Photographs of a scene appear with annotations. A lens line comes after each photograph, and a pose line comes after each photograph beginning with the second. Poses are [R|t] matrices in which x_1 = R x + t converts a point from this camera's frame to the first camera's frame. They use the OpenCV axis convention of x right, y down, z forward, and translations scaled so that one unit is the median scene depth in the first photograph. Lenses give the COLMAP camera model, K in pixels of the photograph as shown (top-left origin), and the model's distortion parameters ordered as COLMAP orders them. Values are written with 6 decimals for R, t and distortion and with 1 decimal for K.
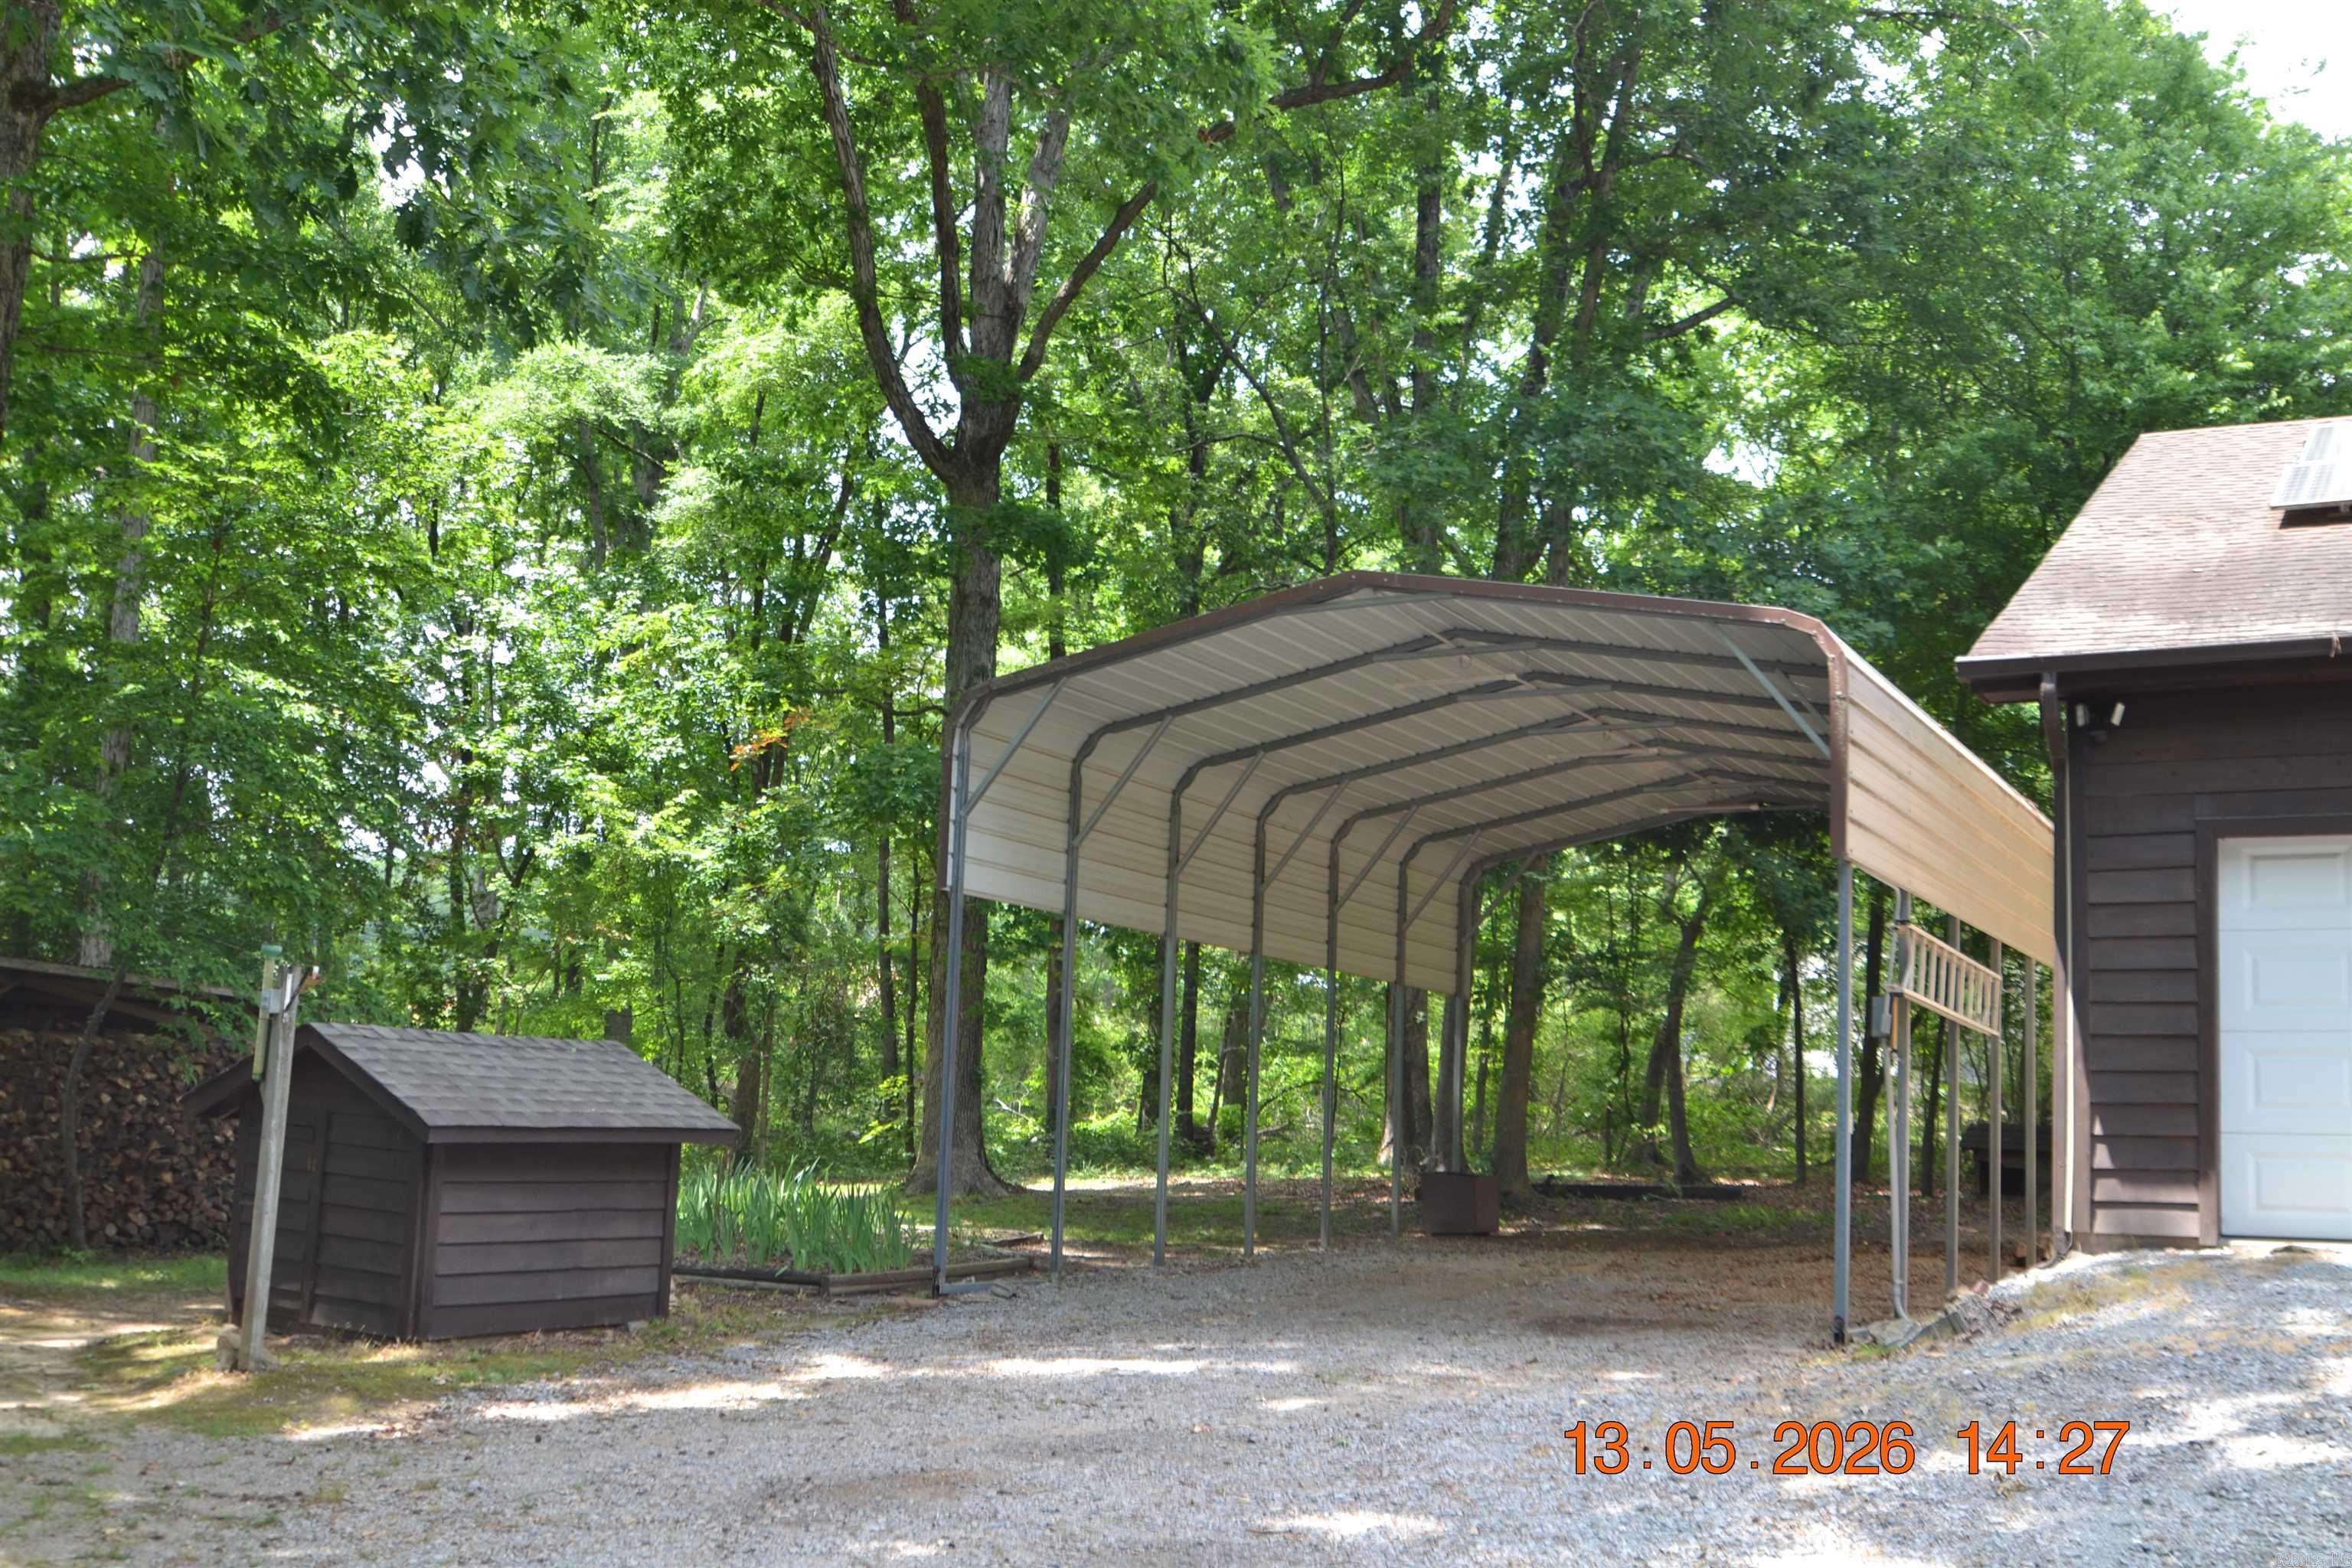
lens RADIAL K [[2472.3, 0, 1176.0], [0, 2472.3, 784.0], [0, 0, 1]] dist [-0.020707, -0.010766]
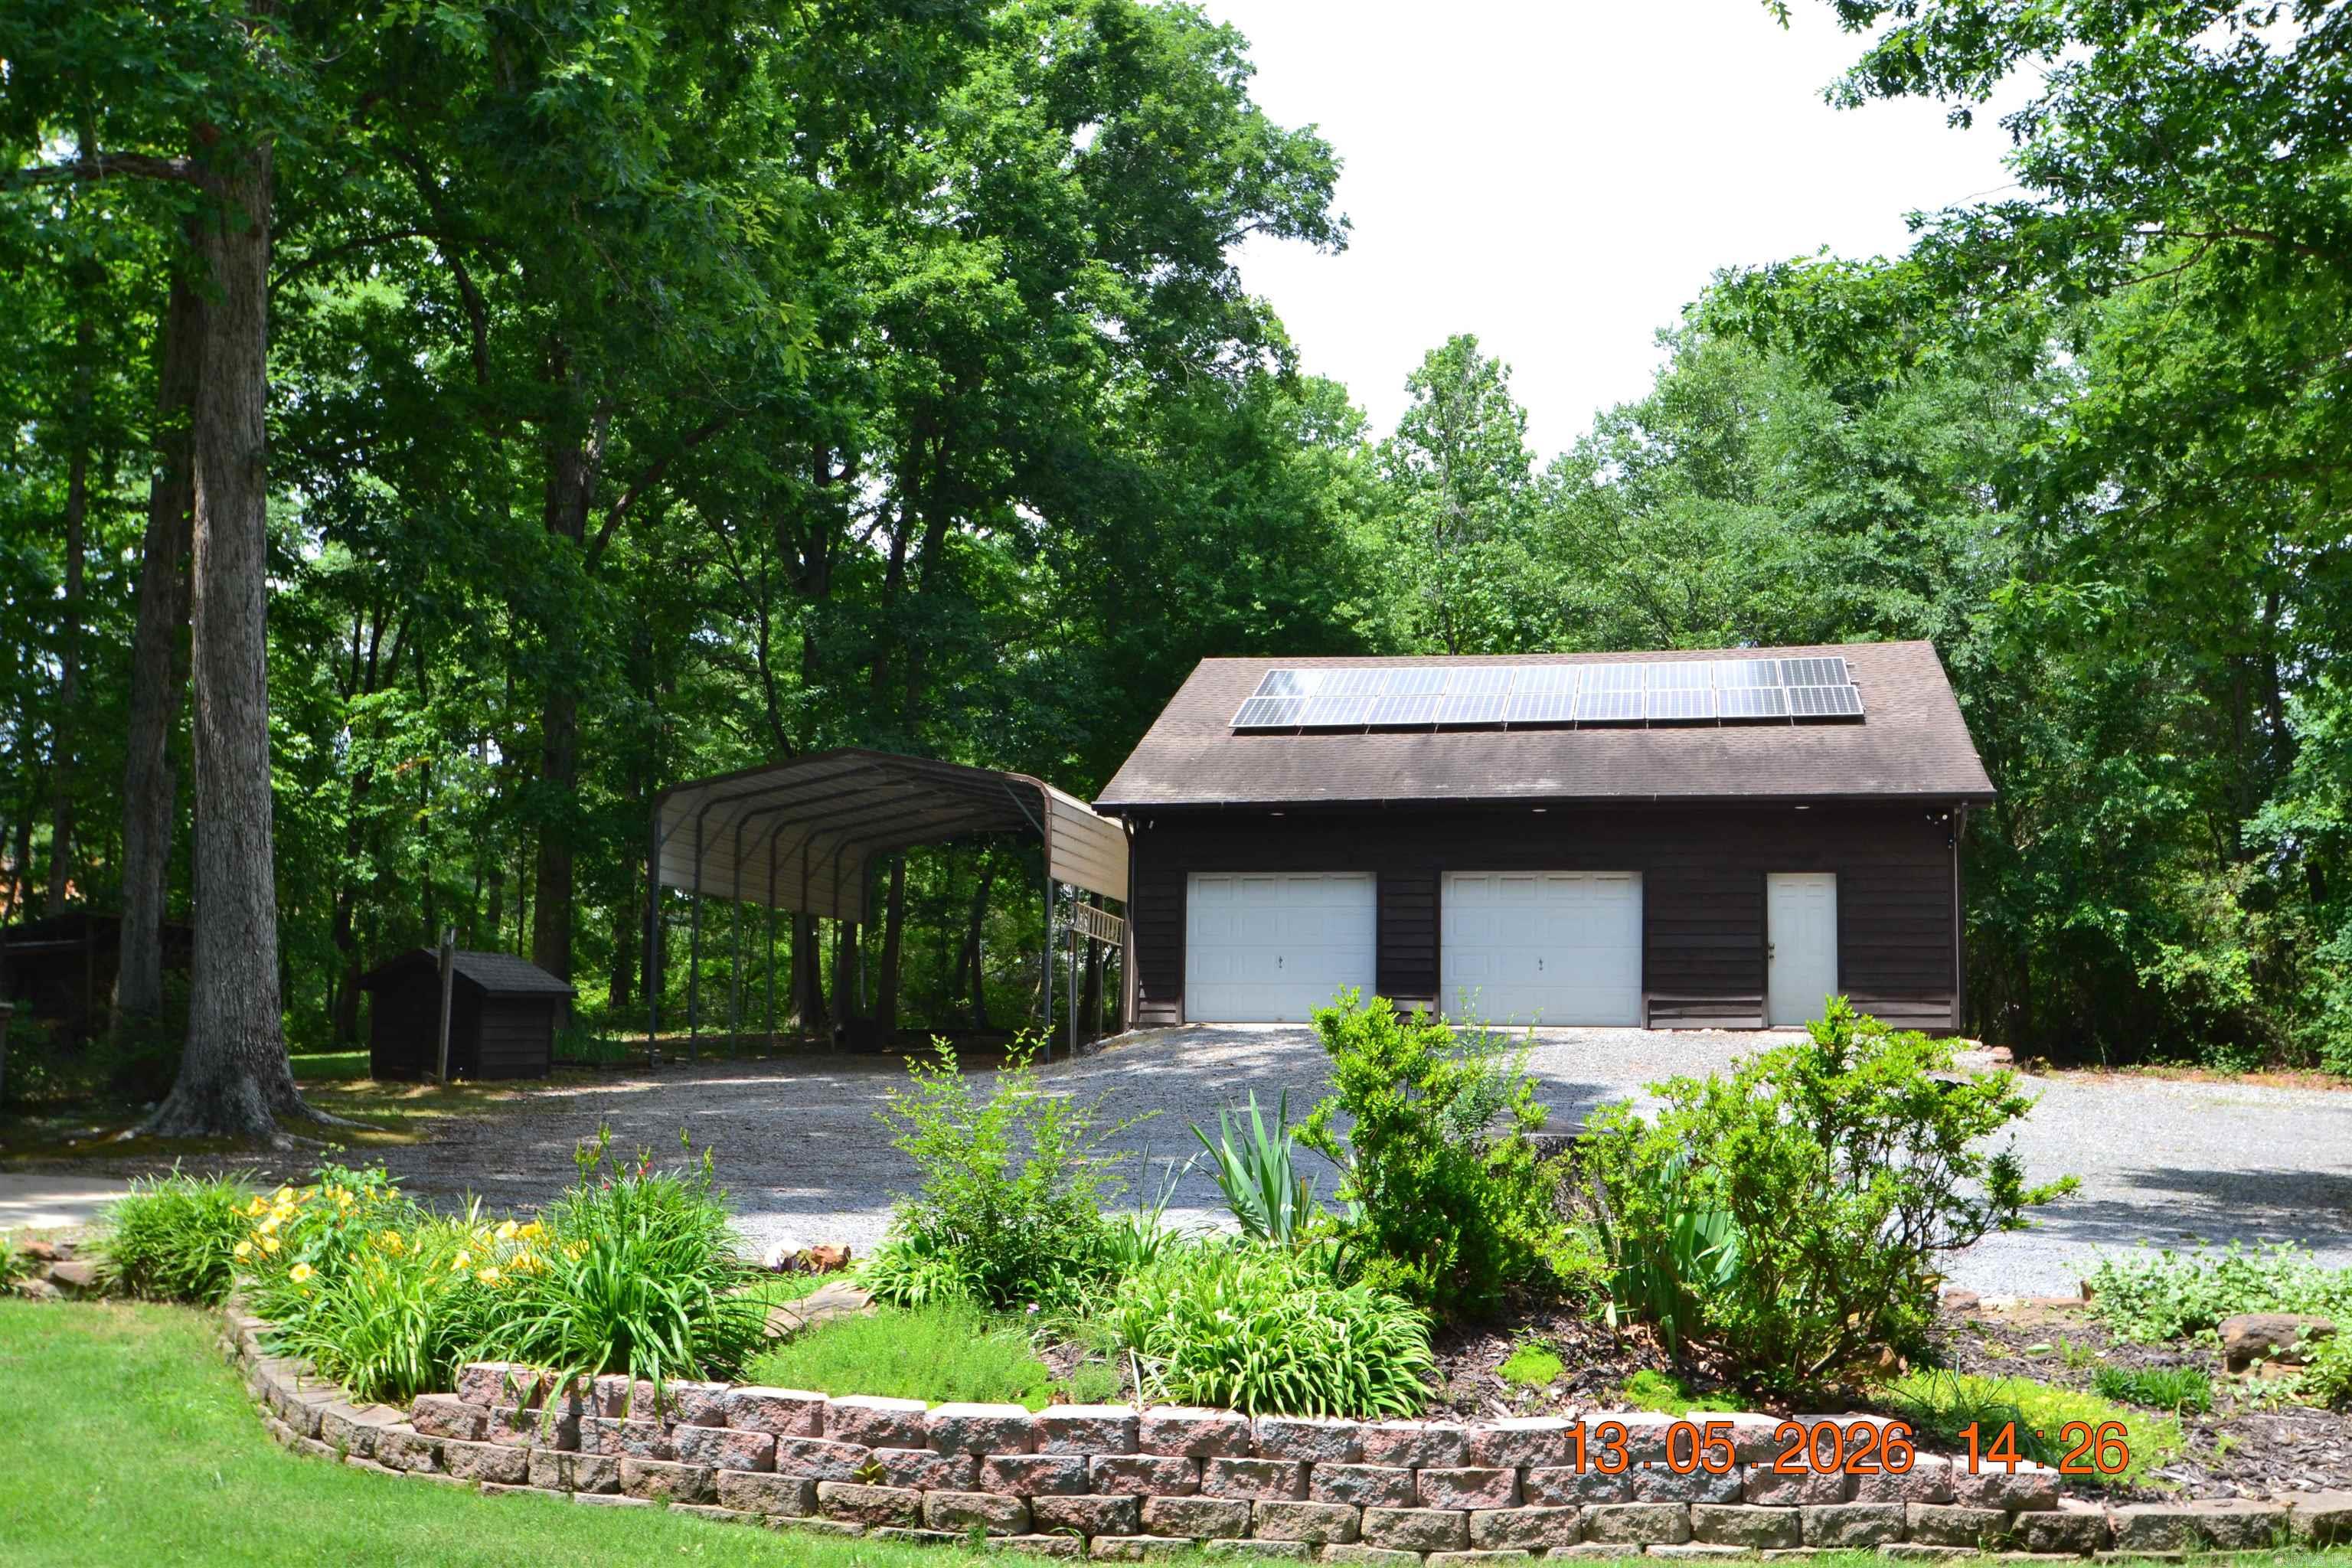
lens RADIAL K [[2330.1, 0, 1176.0], [0, 2330.1, 784.0], [0, 0, 1]] dist [-0.064651, 0.011475]
pose [[0.958576, 0.009005, 0.284695, -0.282677], [-0.019306, 0.999256, 0.033396, -0.147152], [-0.284182, -0.037509, 0.958036, -1.306501]]
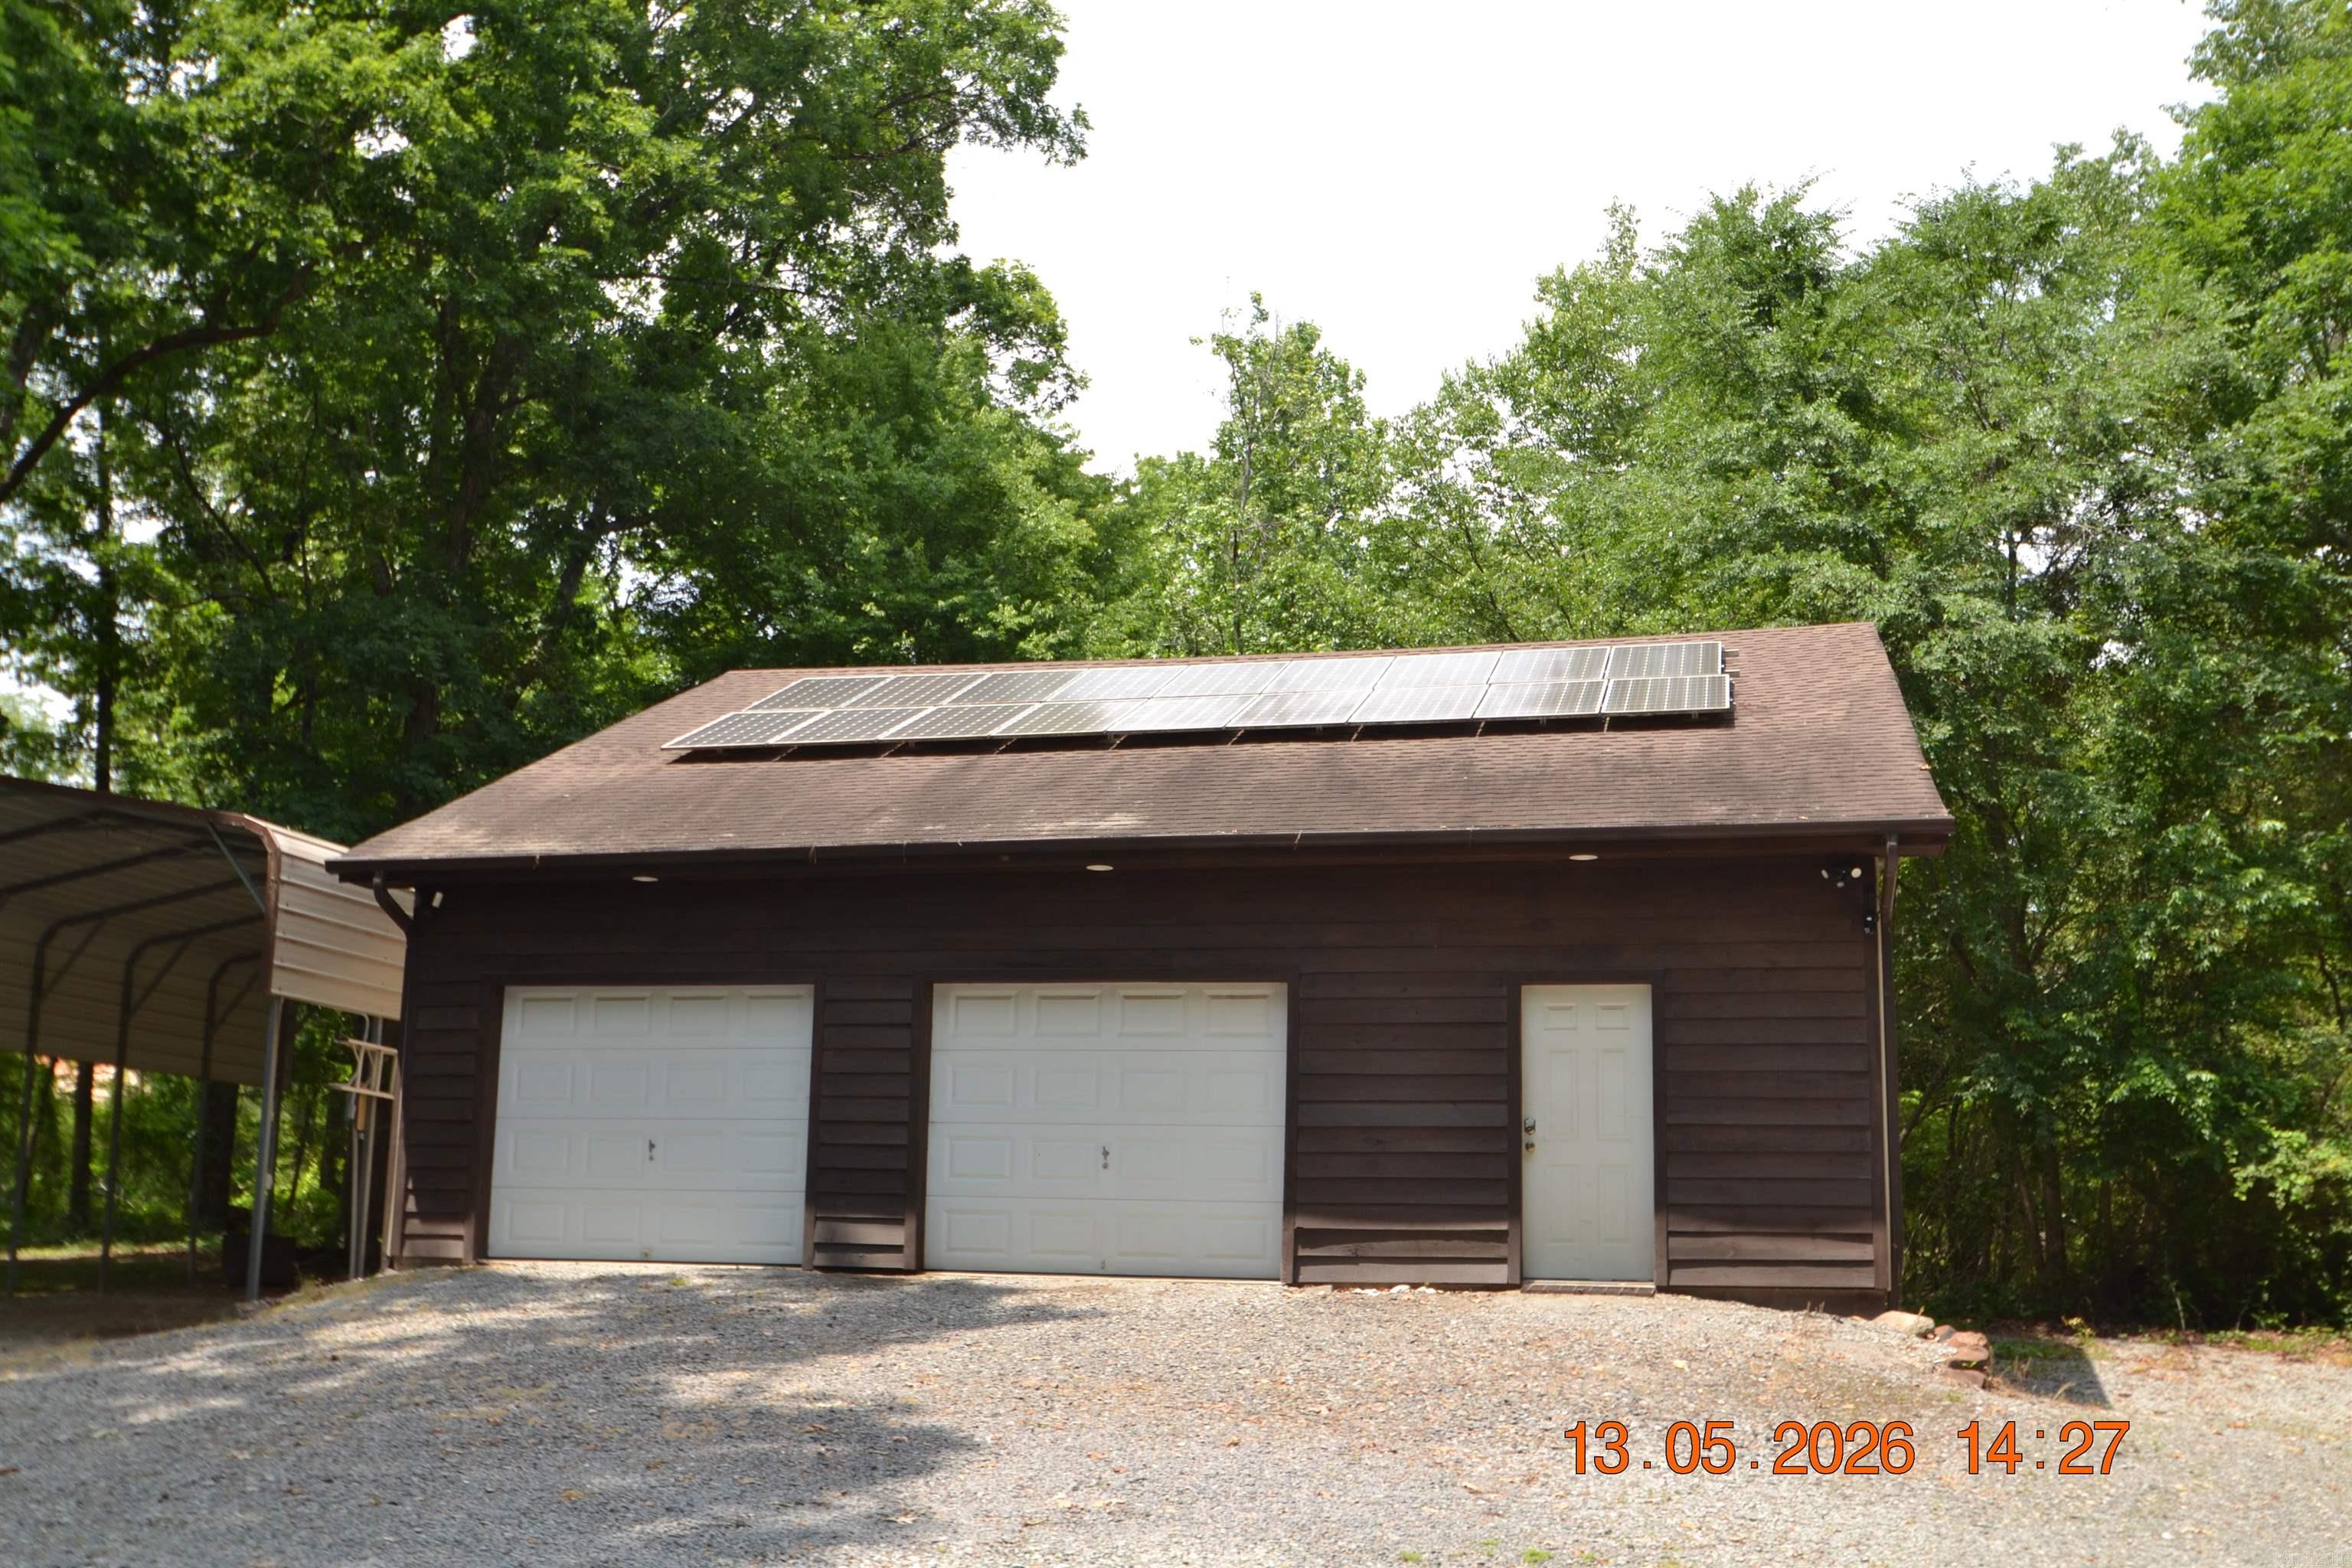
lens RADIAL K [[2405.6, 0, 1176.0], [0, 2405.6, 784.0], [0, 0, 1]] dist [-0.065940, 0.018622]
pose [[0.962581, 0.033729, 0.268889, 0.398545], [-0.022837, 0.998791, -0.043533, -0.042609], [-0.270032, 0.035763, 0.962187, -0.456445]]
